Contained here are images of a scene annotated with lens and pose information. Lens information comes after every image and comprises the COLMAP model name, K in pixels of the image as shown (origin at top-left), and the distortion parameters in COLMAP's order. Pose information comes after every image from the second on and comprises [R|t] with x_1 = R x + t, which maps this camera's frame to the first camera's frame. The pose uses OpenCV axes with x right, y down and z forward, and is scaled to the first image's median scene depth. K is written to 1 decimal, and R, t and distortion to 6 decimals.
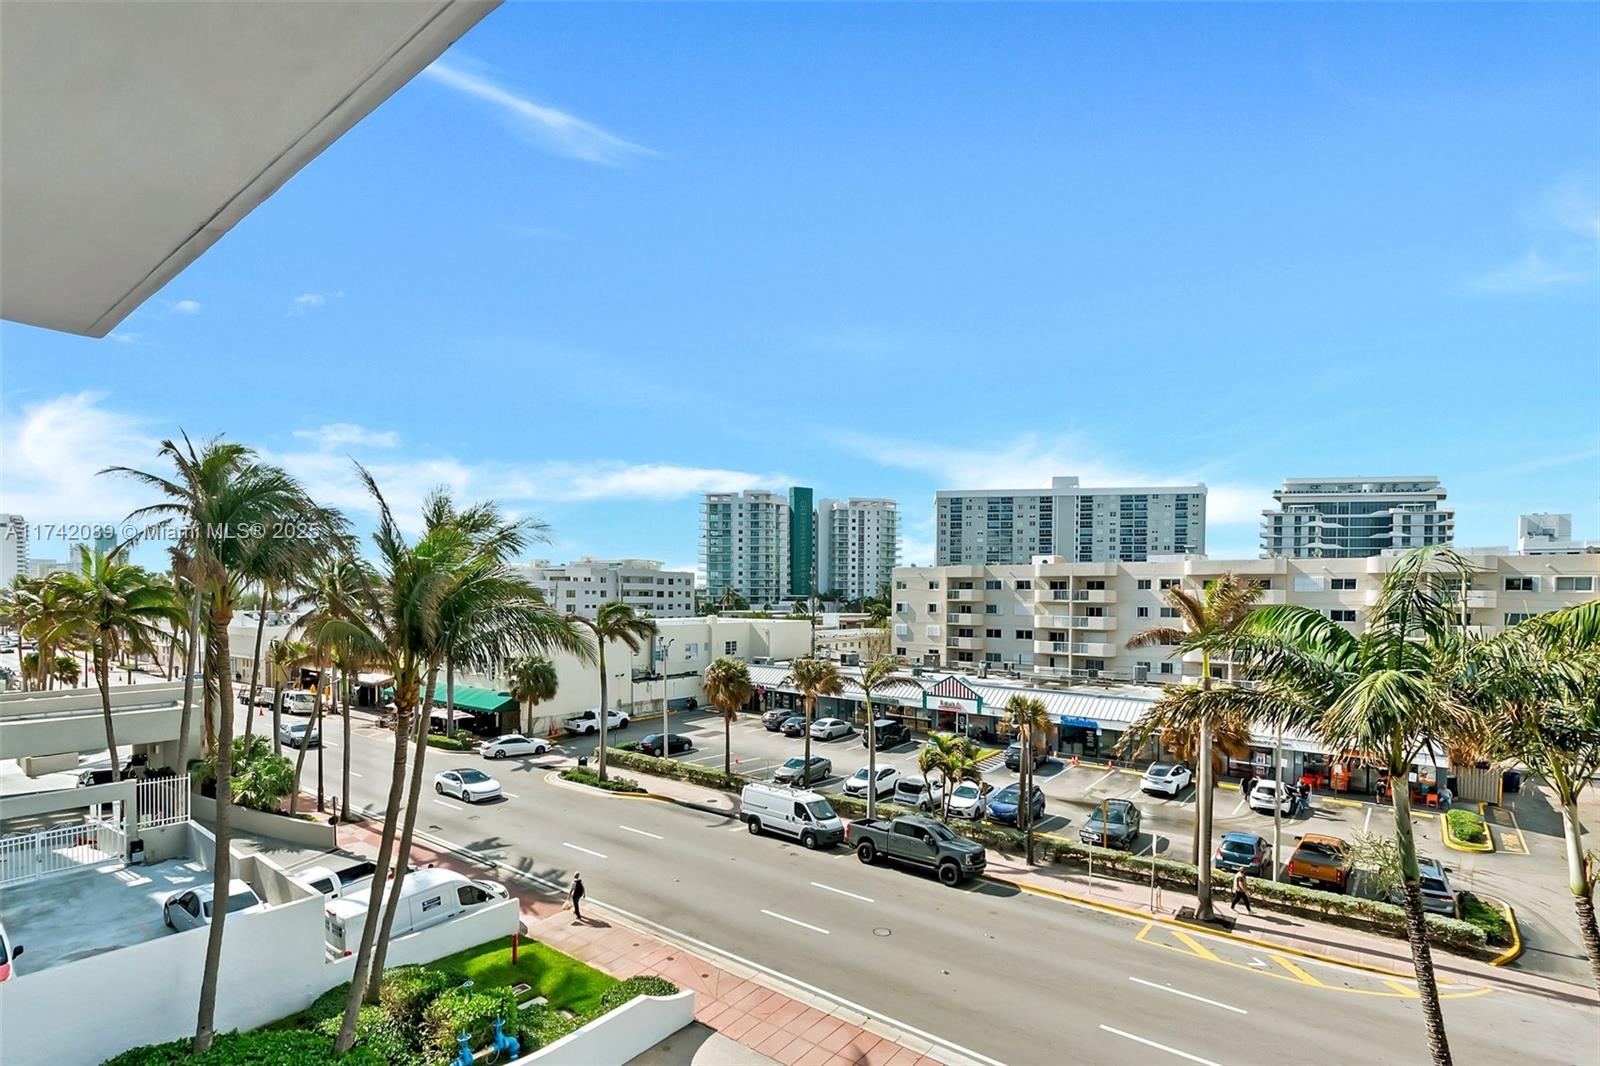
lens RADIAL K [[742.2, 0, 773.7], [0, 742.2, 611.4], [0, 0, 1]] dist [0.025774, -0.025962]
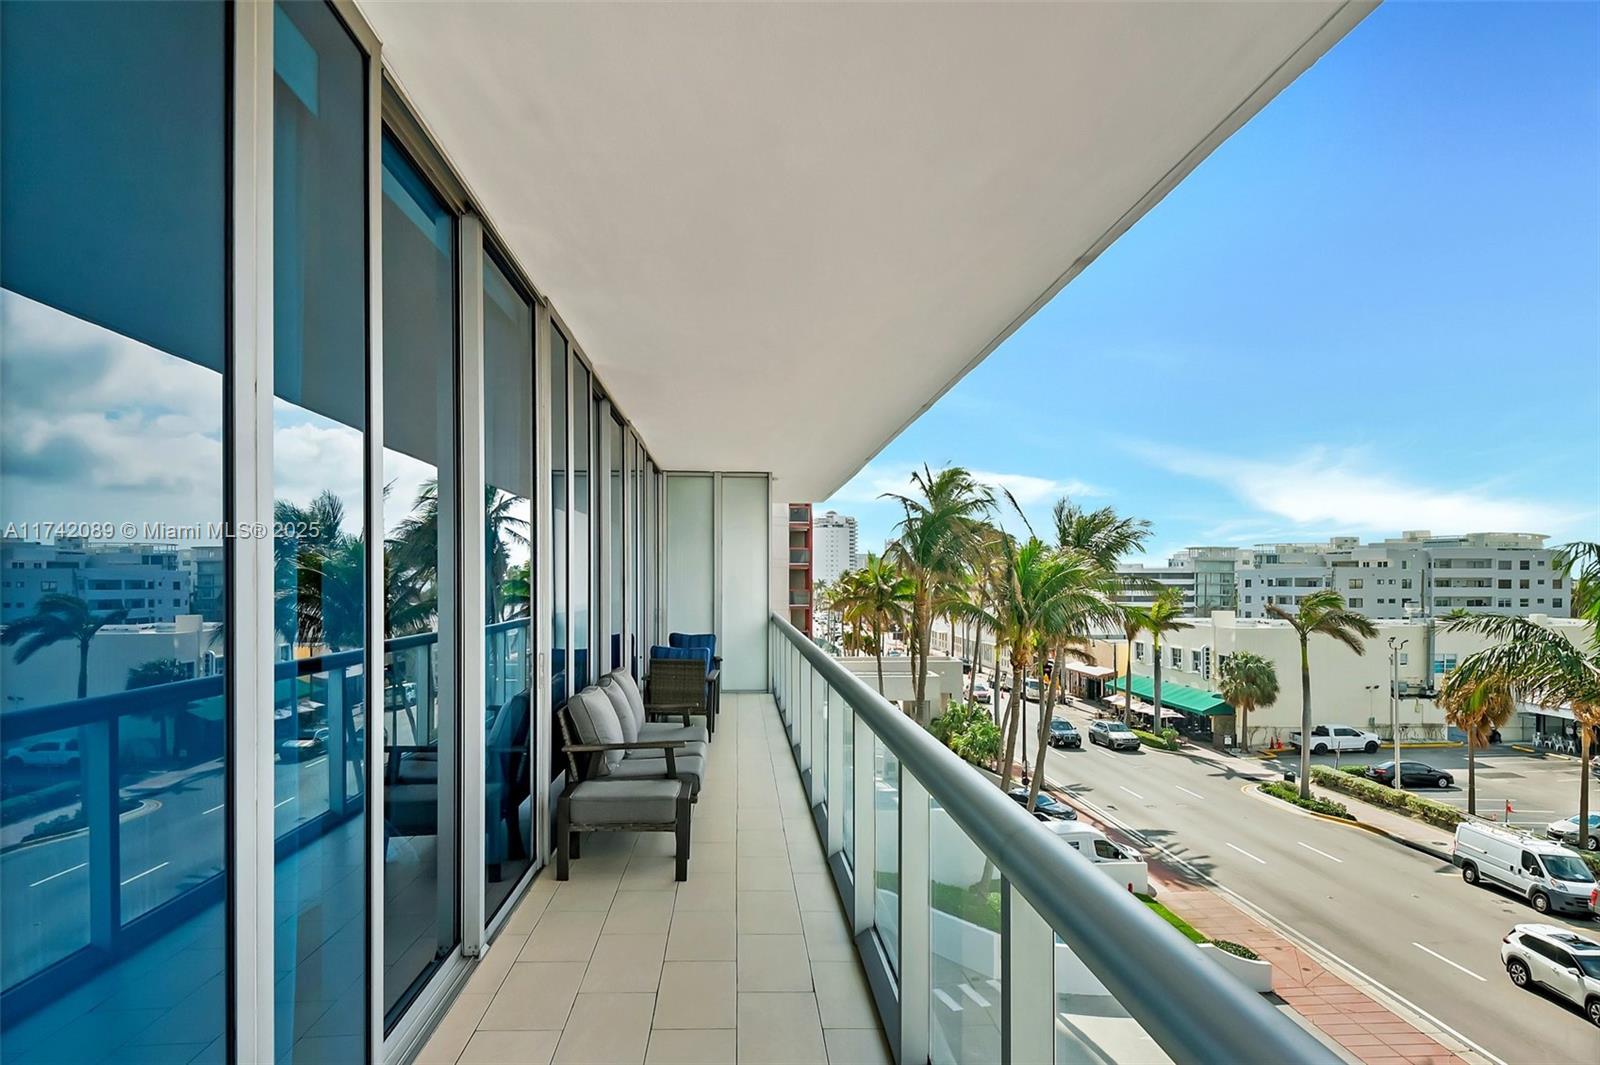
lens RADIAL K [[939.9, 0, 798.1], [0, 939.9, 582.1], [0, 0, 1]] dist [-0.000741, -0.018903]
pose [[0.661144, -0.004431, -0.750246, 0.199197], [-0.015136, 0.999700, -0.019243, 0.004300], [0.750106, 0.024078, 0.660879, -0.170574]]
